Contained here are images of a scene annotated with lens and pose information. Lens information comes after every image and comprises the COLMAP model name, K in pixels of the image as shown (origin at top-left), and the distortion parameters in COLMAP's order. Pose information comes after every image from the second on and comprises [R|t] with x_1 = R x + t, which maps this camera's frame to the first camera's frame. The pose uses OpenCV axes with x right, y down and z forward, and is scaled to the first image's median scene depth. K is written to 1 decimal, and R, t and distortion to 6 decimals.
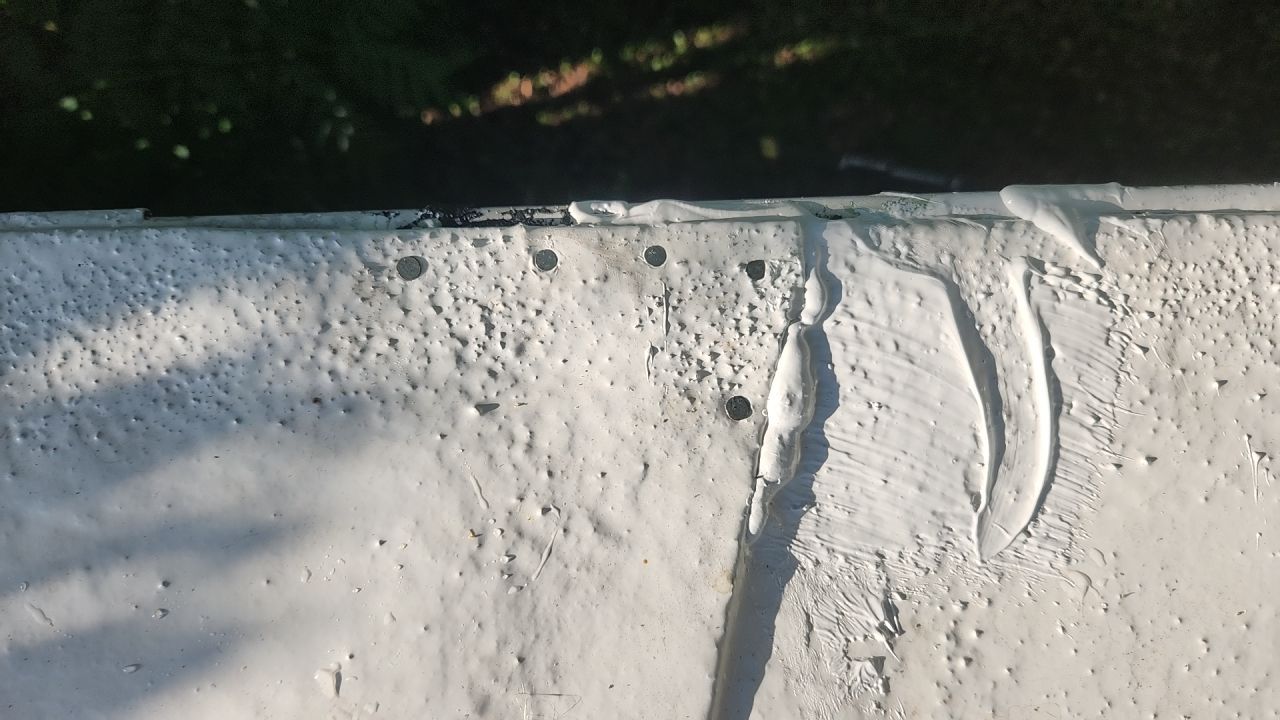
lens RADIAL K [[1023.3, 0, 643.5], [0, 1023.3, 359.6], [0, 0, 1]] dist [0.094871, -0.169566]
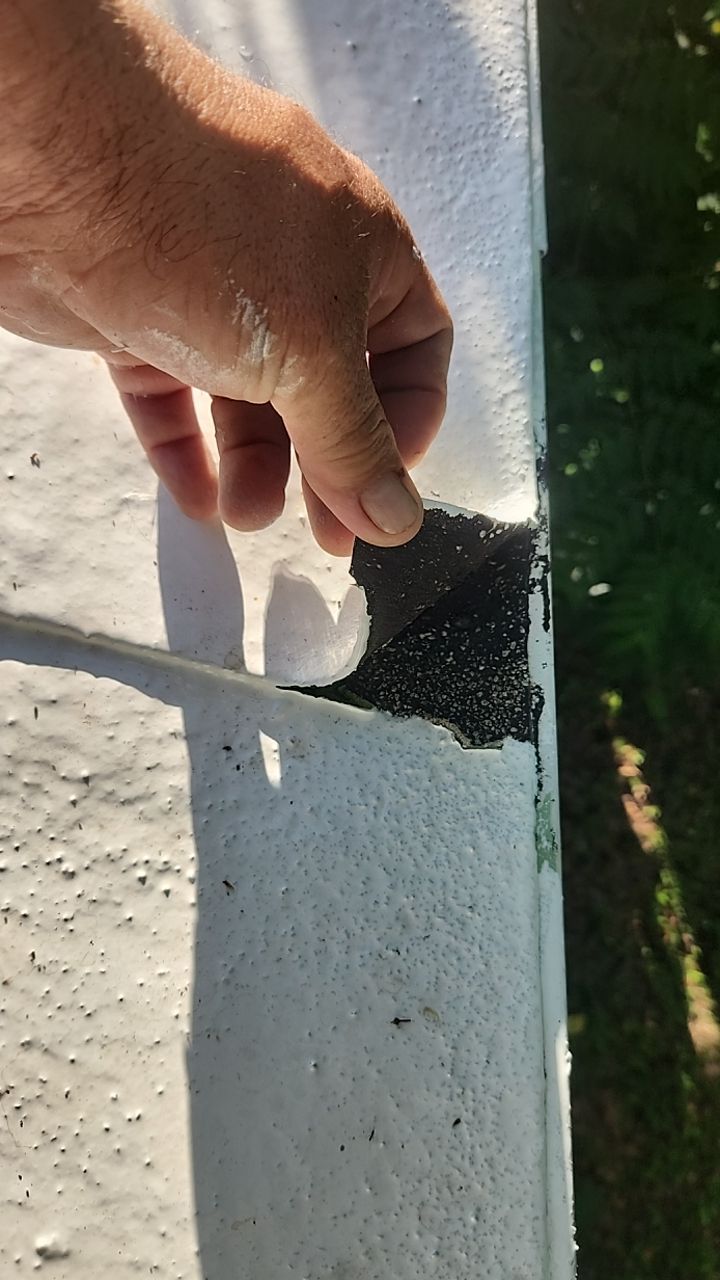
lens RADIAL K [[1023.3, 0, 329.2], [0, 1023.3, 641.1], [0, 0, 1]] dist [0.094871, -0.169566]
pose [[-0.046536, 0.954025, -0.296093, 0.389928], [-0.998864, -0.041398, 0.023602, 0.079108], [0.010259, 0.296855, 0.954867, -0.117237]]
